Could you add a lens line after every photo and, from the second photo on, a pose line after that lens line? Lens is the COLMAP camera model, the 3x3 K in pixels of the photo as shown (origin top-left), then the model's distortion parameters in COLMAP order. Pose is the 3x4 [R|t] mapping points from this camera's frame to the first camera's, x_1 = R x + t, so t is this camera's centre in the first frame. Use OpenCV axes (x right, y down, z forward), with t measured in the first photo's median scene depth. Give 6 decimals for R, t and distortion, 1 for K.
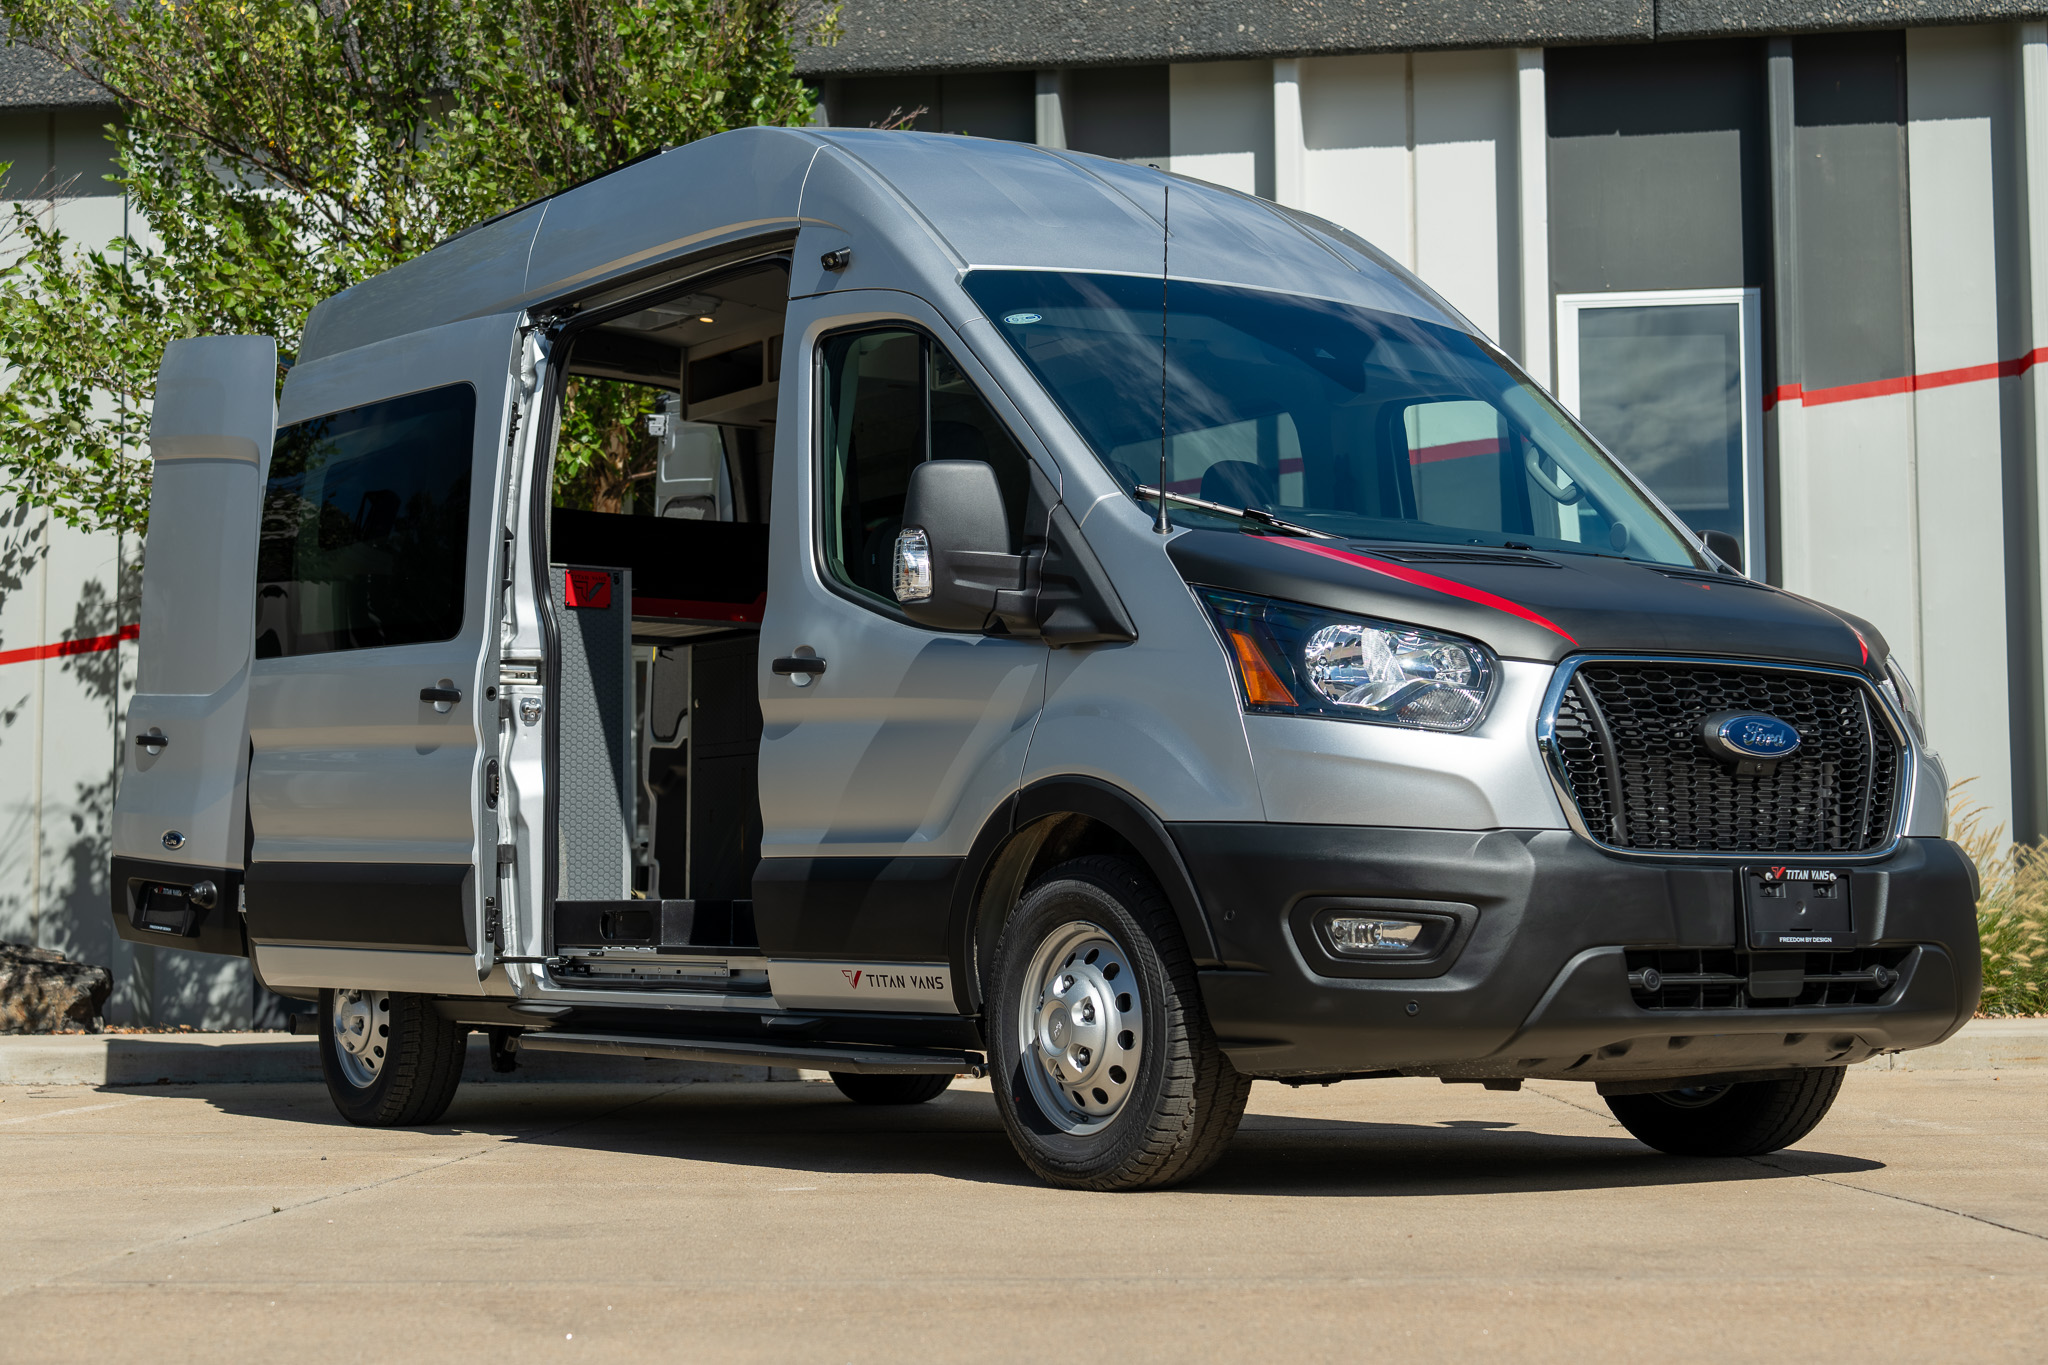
lens RADIAL K [[3127.8, 0, 1024.0], [0, 3127.8, 682.5], [0, 0, 1]] dist [-0.035611, 0.041061]
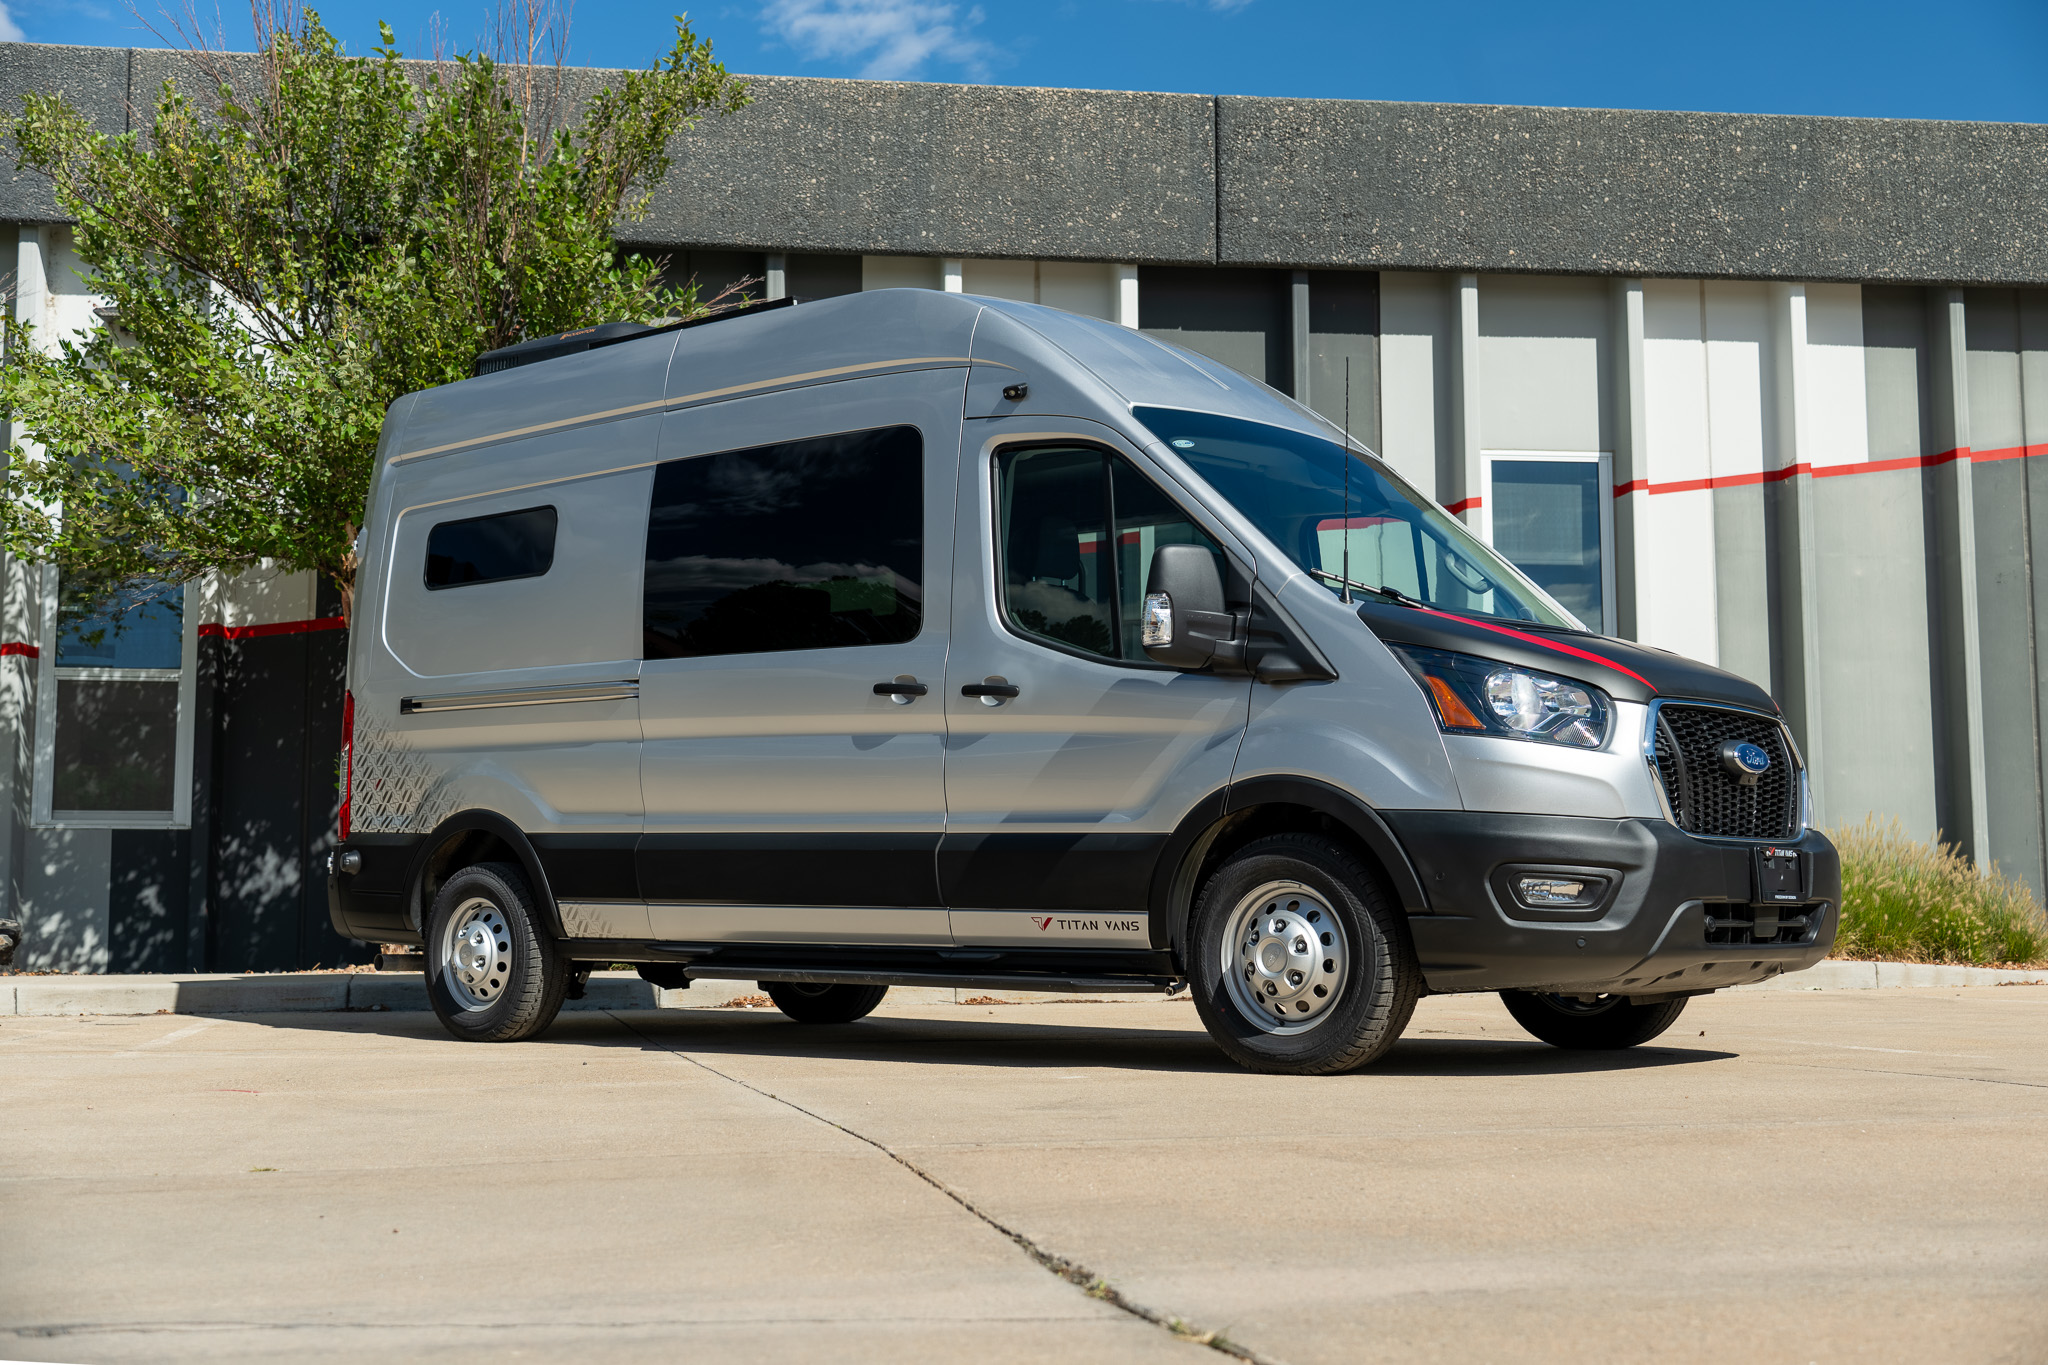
lens RADIAL K [[2317.1, 0, 1024.0], [0, 2317.1, 682.5], [0, 0, 1]] dist [0.001777, 0.049480]
pose [[0.963816, 0.030684, 0.264796, -0.359259], [-0.026518, 0.999462, -0.019295, 0.011091], [-0.265245, 0.011575, 0.964111, 0.037352]]
